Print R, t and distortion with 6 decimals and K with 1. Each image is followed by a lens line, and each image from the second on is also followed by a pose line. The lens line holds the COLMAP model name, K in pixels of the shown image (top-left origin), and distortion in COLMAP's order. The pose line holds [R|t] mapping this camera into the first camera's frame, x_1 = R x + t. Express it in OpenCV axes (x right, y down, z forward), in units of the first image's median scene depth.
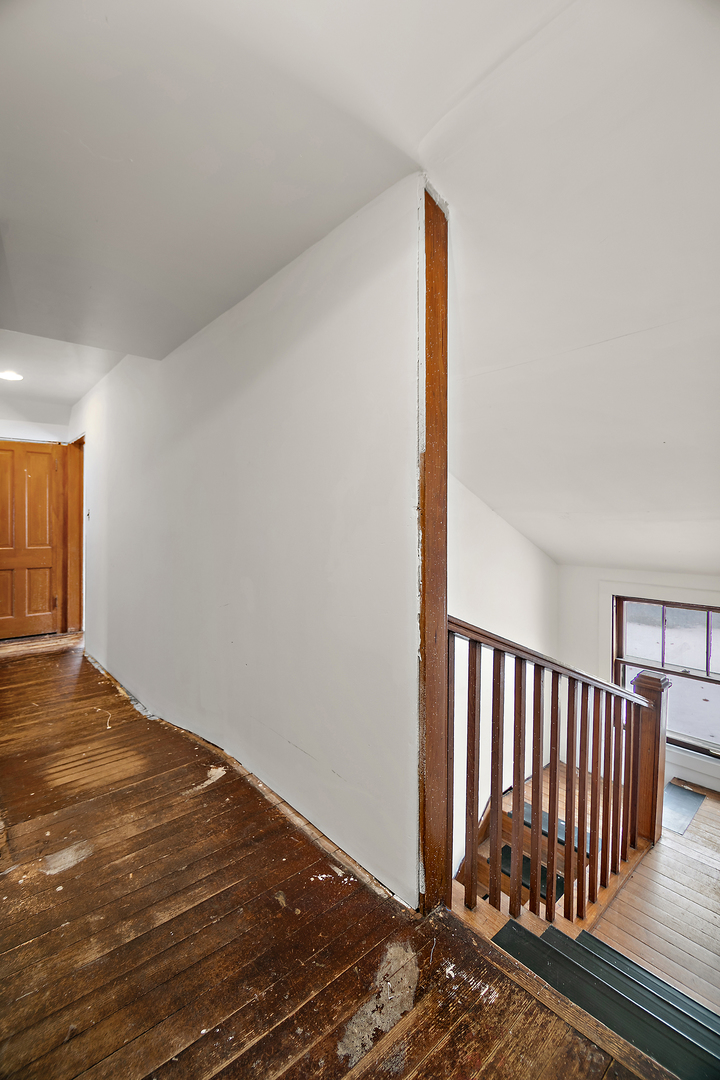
lens RADIAL K [[470.6, 0, 358.5], [0, 470.6, 536.0], [0, 0, 1]] dist [-0.001320, -0.000065]
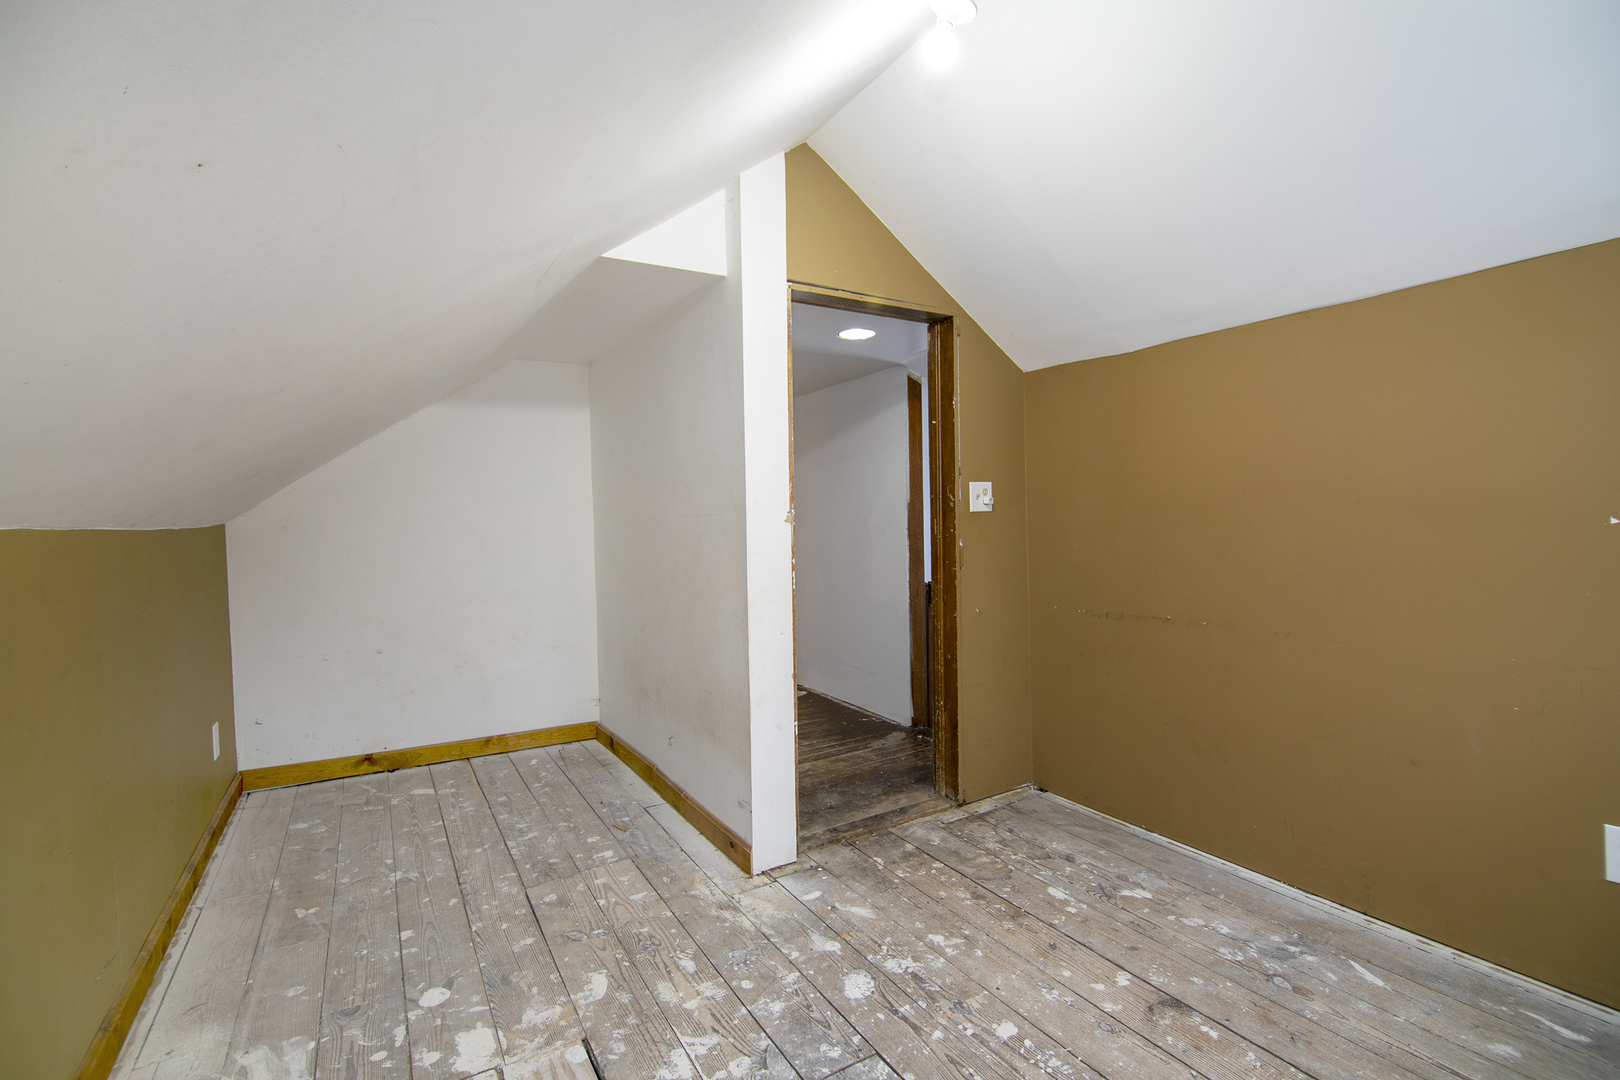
lens RADIAL K [[739.2, 0, 808.4], [0, 739.2, 537.2], [0, 0, 1]] dist [-0.000154, -0.000001]
pose [[0.983902, -0.018792, -0.177716, 0.274645], [0.016706, 0.999773, -0.013229, 0.010560], [0.177924, 0.010047, 0.983993, -2.253519]]
